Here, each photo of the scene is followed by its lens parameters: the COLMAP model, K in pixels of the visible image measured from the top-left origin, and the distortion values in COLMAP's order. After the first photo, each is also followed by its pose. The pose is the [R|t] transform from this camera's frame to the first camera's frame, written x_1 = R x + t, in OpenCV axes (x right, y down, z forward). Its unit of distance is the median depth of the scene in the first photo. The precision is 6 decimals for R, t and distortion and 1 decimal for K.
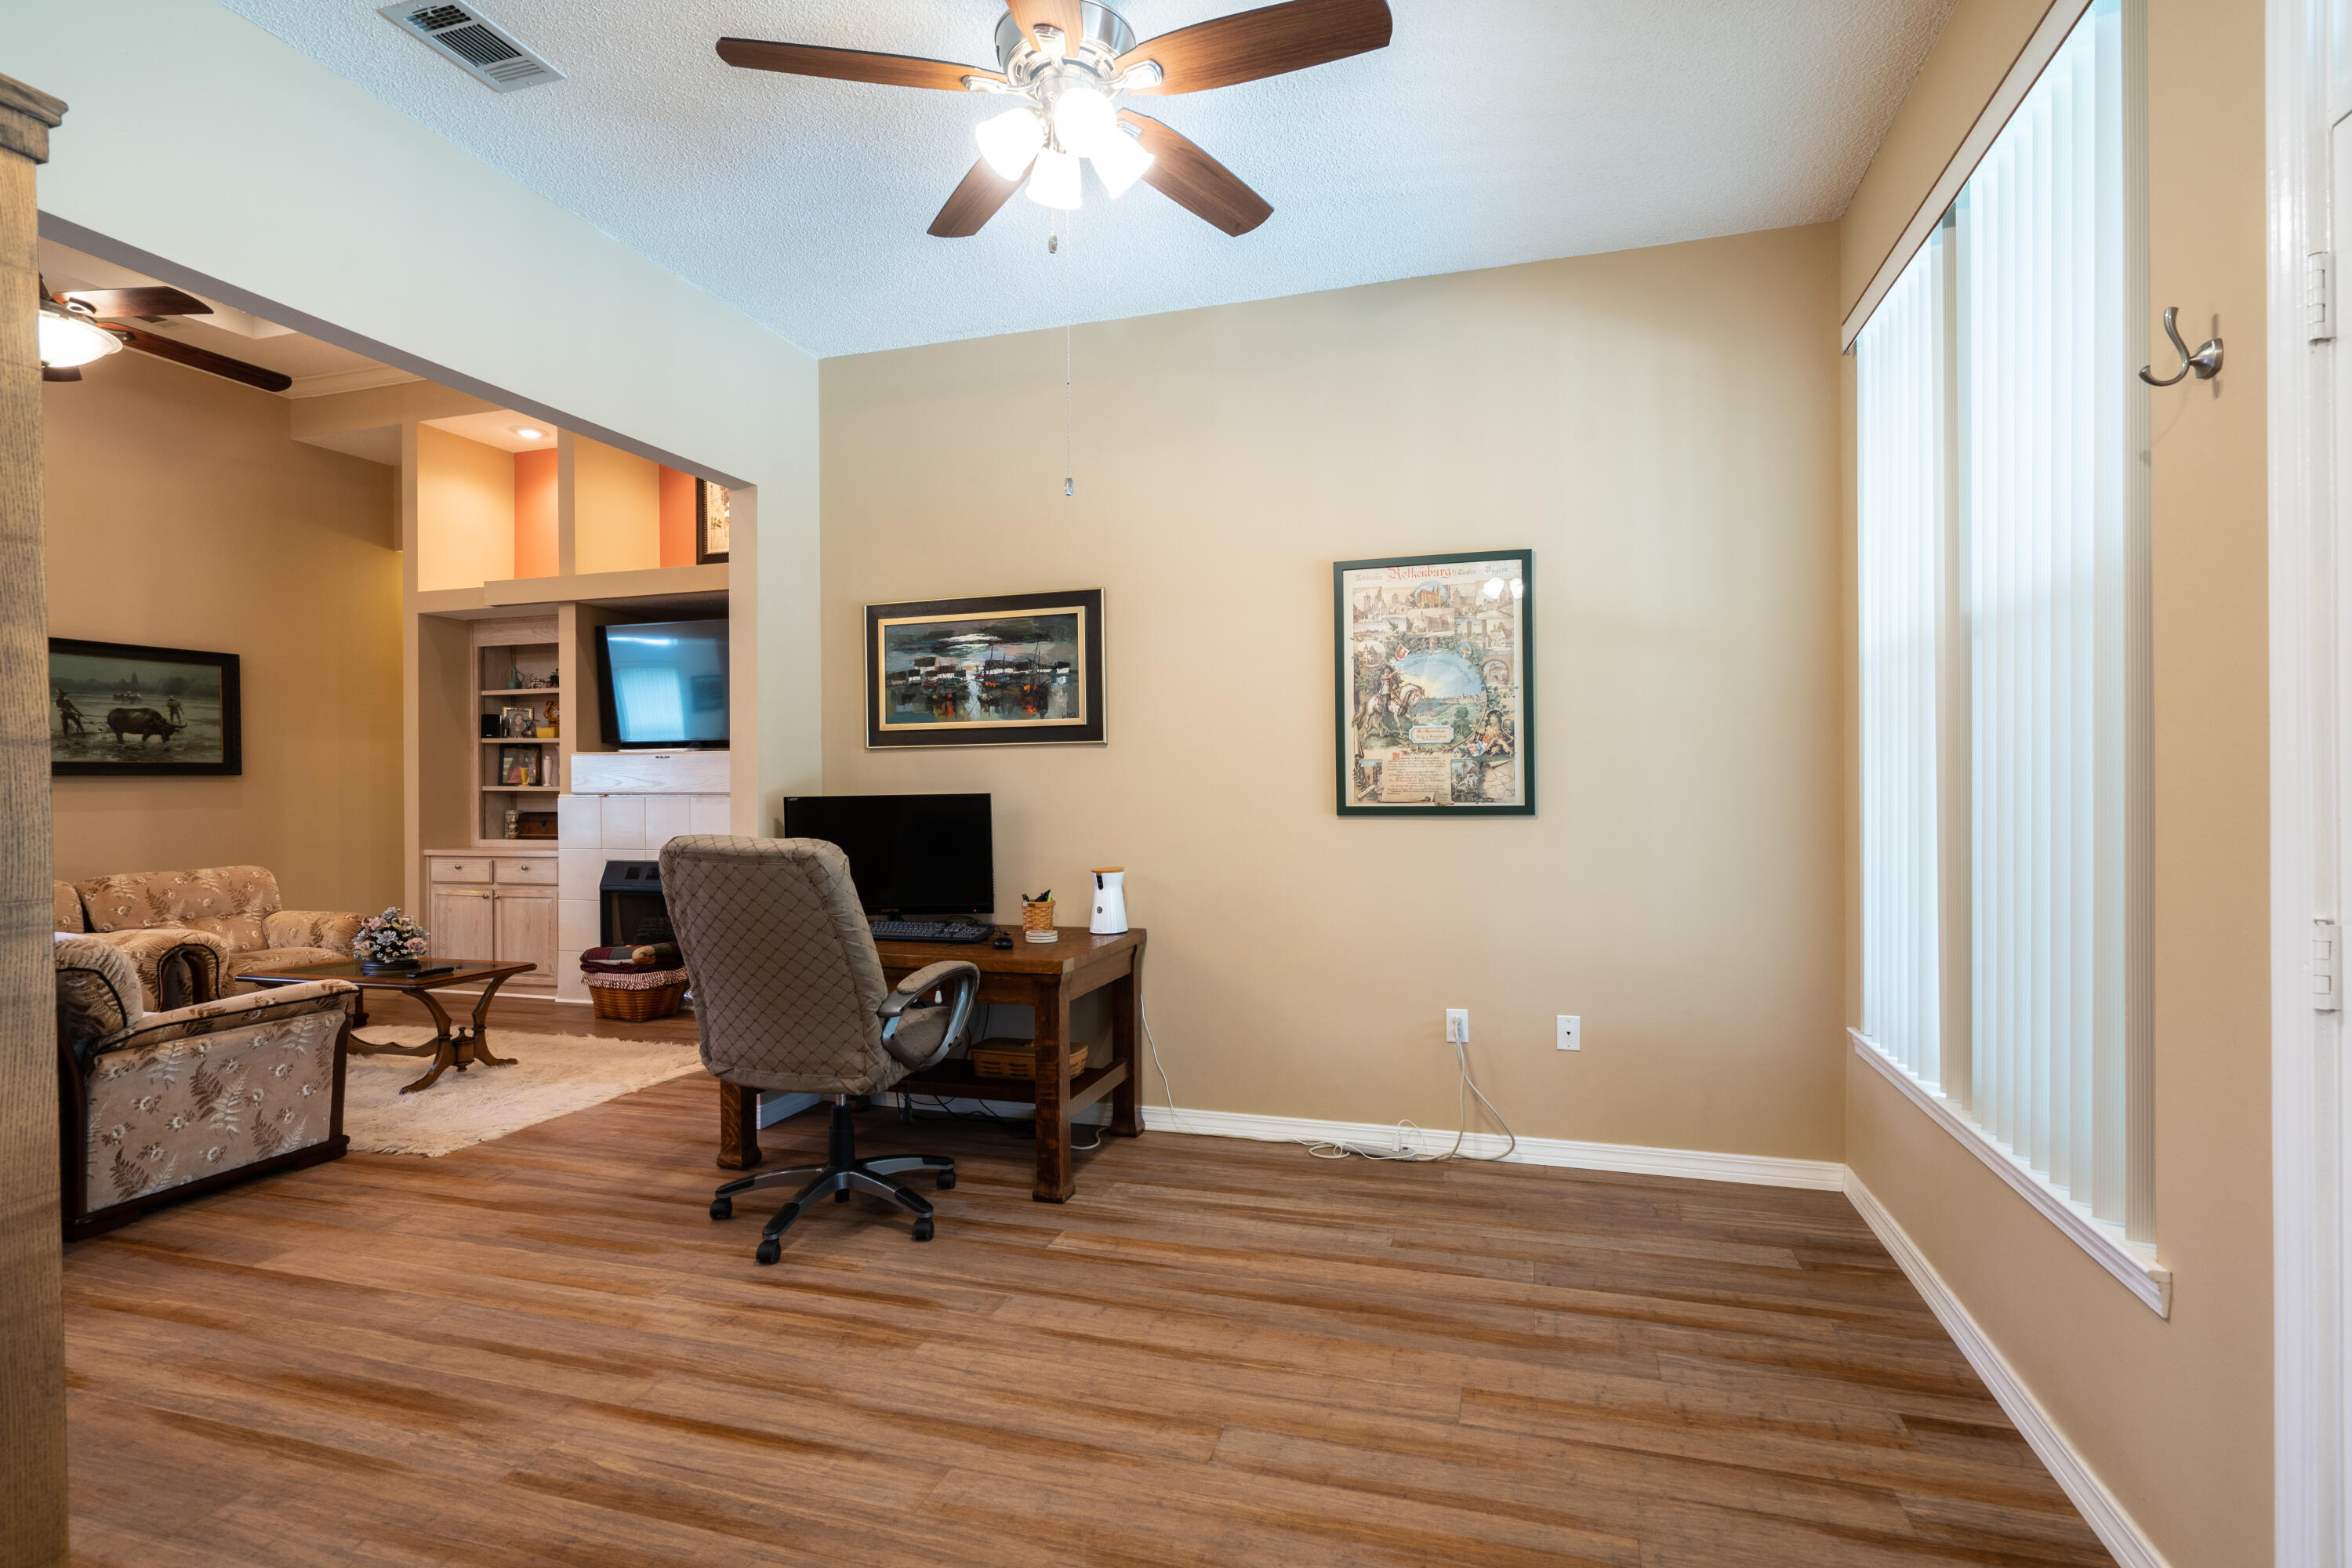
lens RADIAL K [[1041.7, 0, 1213.4], [0, 1041.7, 775.8], [0, 0, 1]] dist [-0.009417, 0.000582]
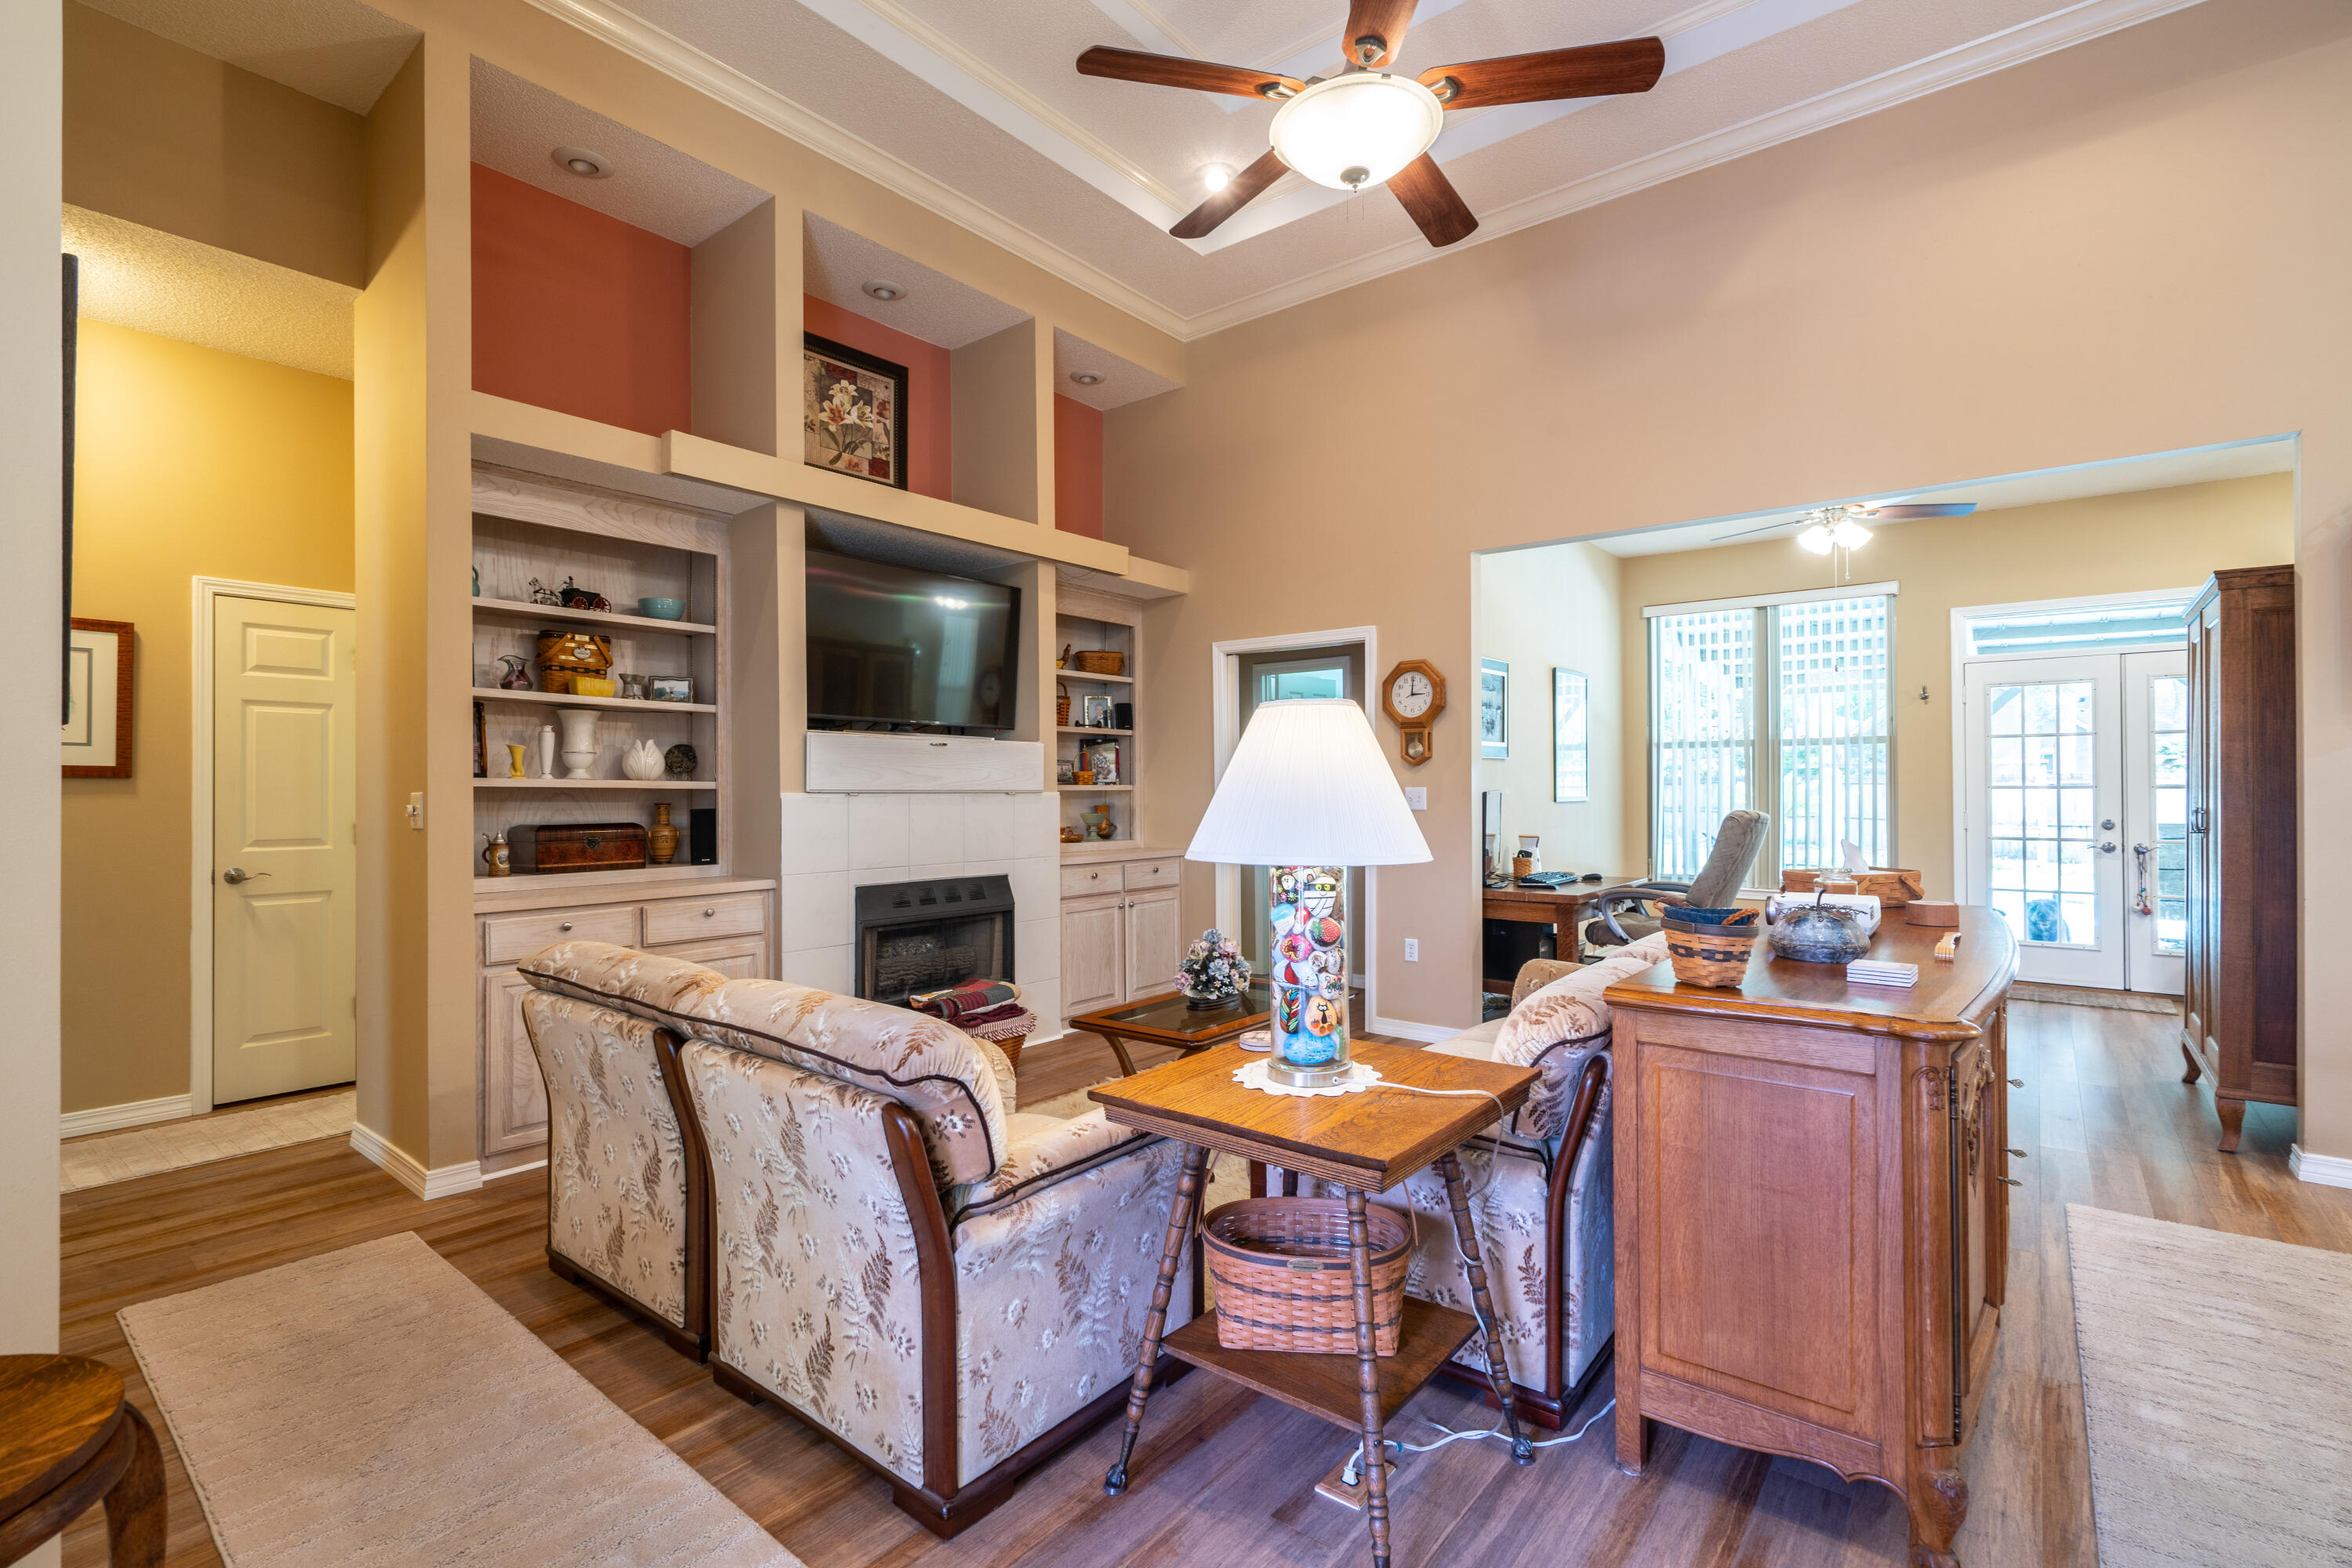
lens RADIAL K [[1058.3, 0, 1167.5], [0, 1058.3, 780.8], [0, 0, 1]] dist [-0.002516, -0.000267]
pose [[0.417042, 0.012450, 0.908802, -2.334856], [-0.010576, 0.999905, -0.008844, 0.028122], [-0.908826, -0.005923, 0.417134, 1.026235]]
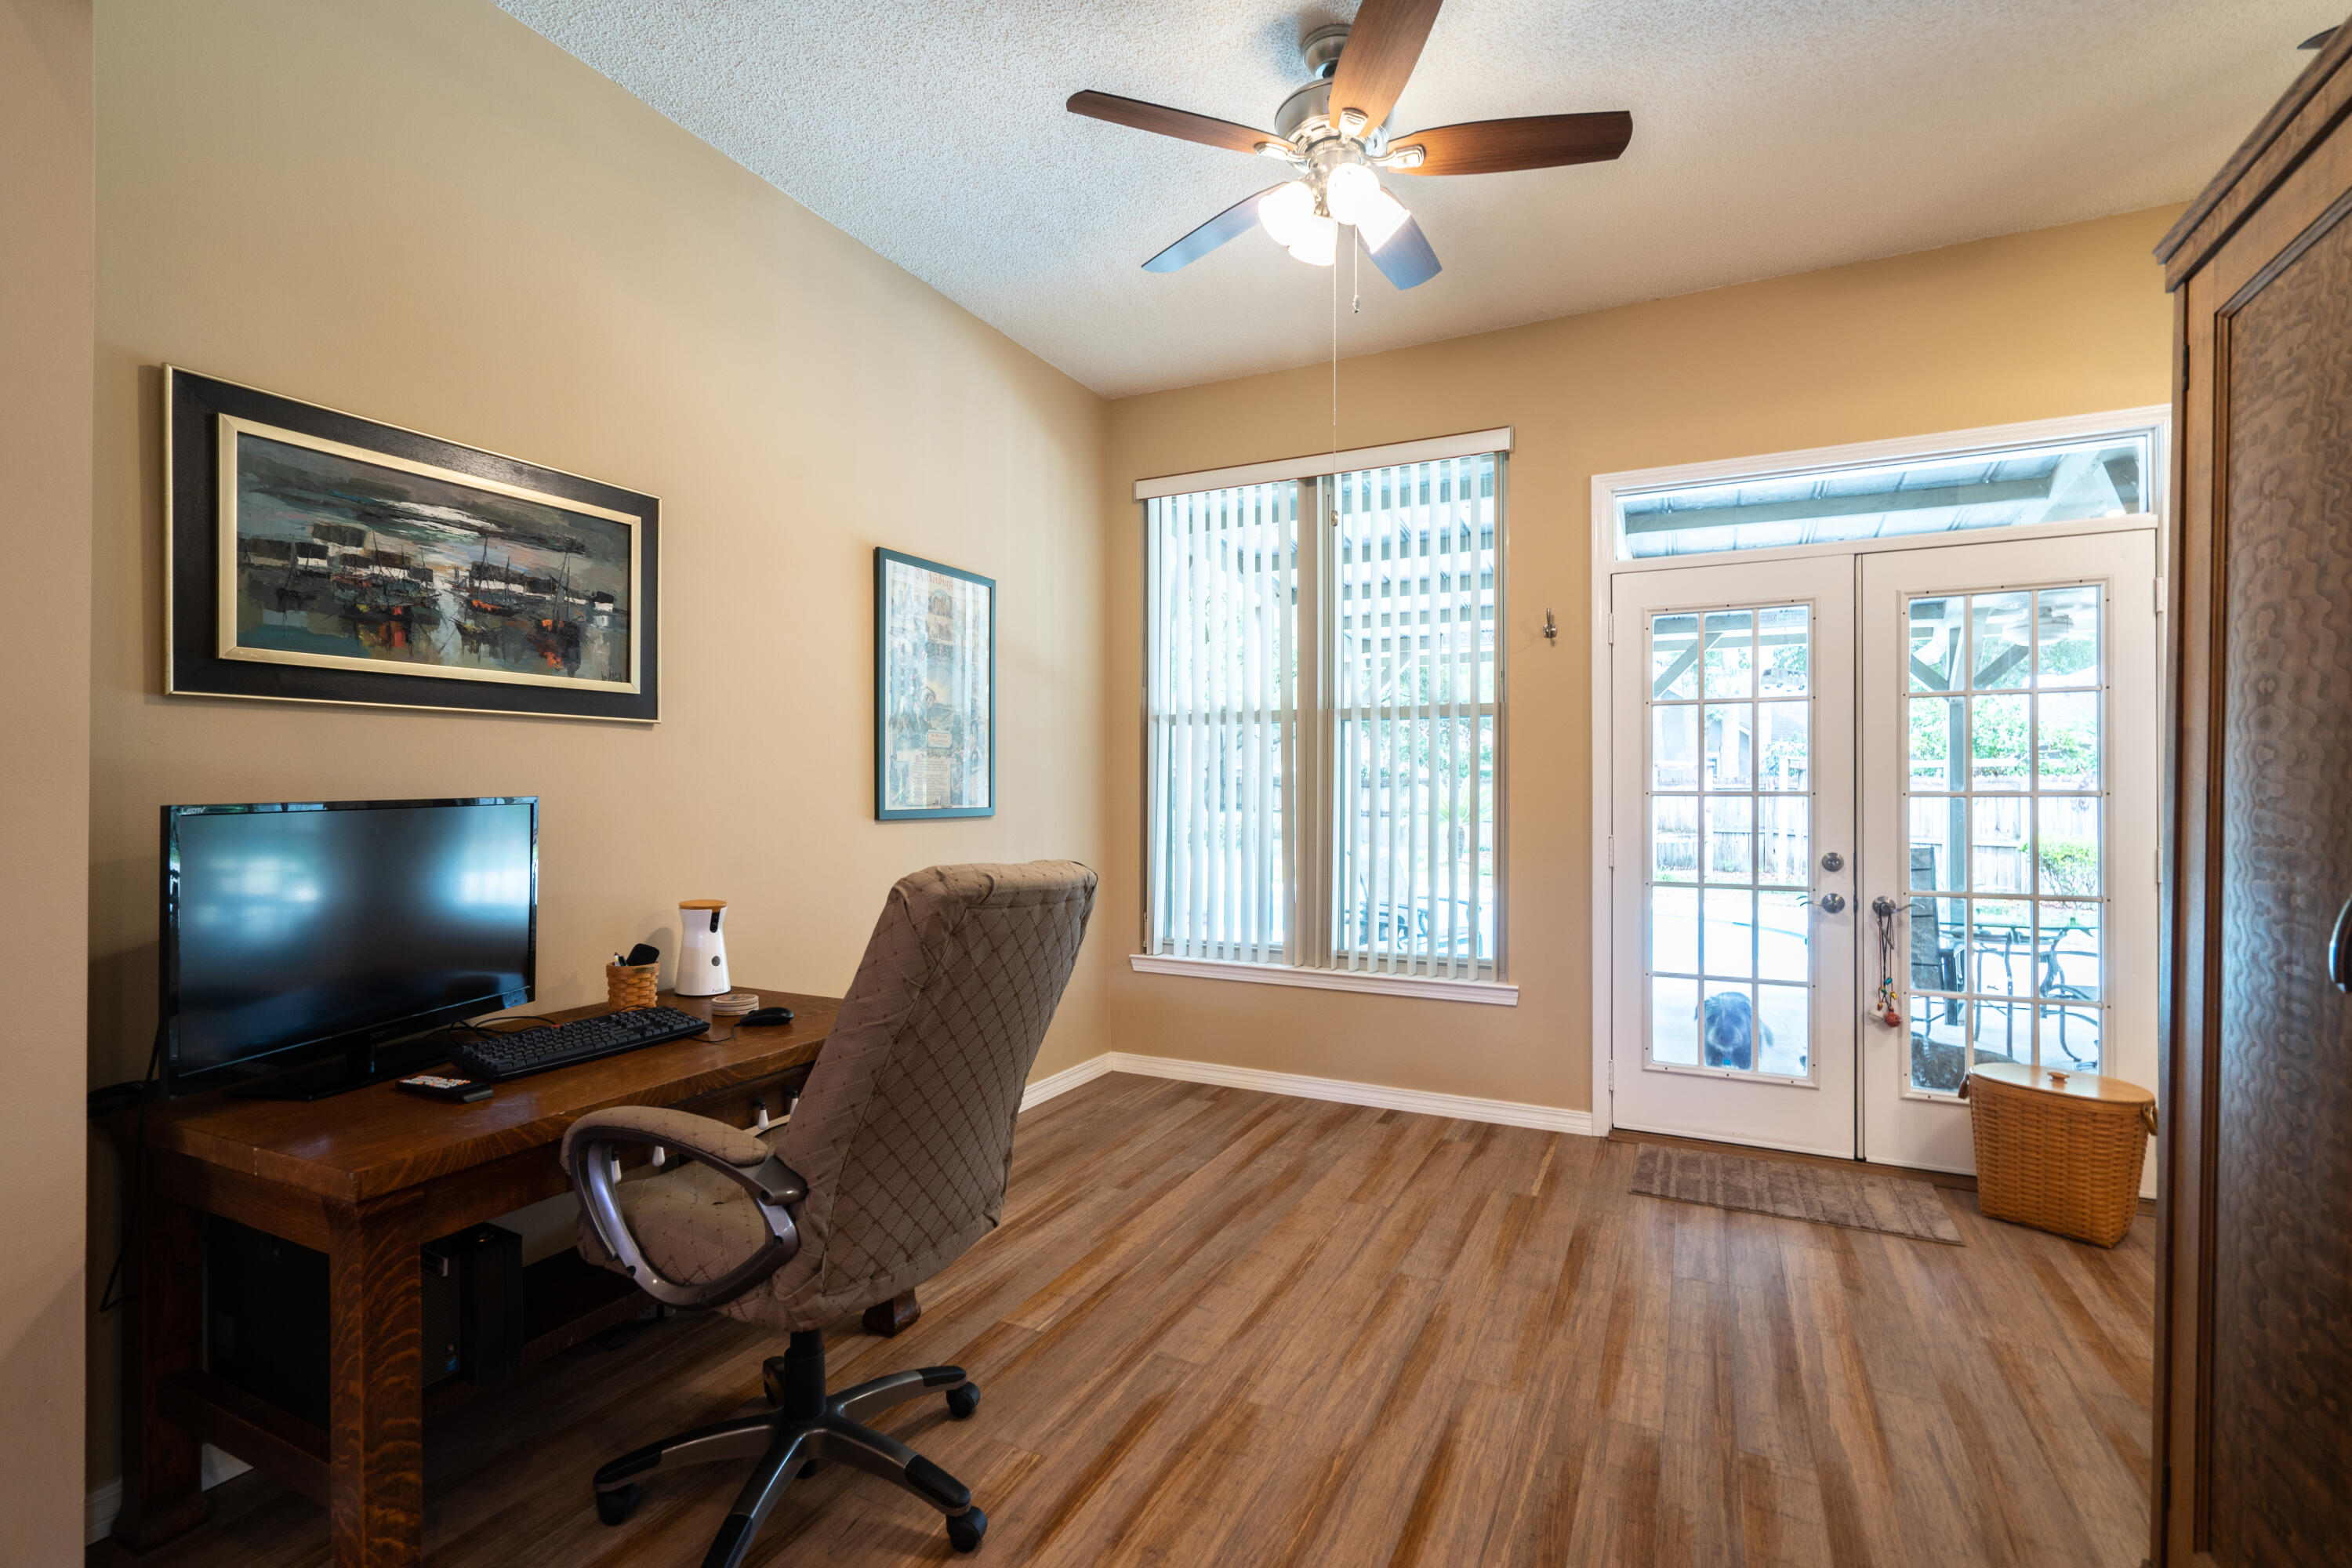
lens RADIAL K [[1066.9, 0, 1172.3], [0, 1066.9, 778.1], [0, 0, 1]] dist [-0.010146, -0.000186]
pose [[0.205157, 0.016860, 0.978584, -0.921606], [-0.015178, 0.999786, -0.014044, 0.011834], [-0.978611, -0.011972, 0.205369, 0.669121]]
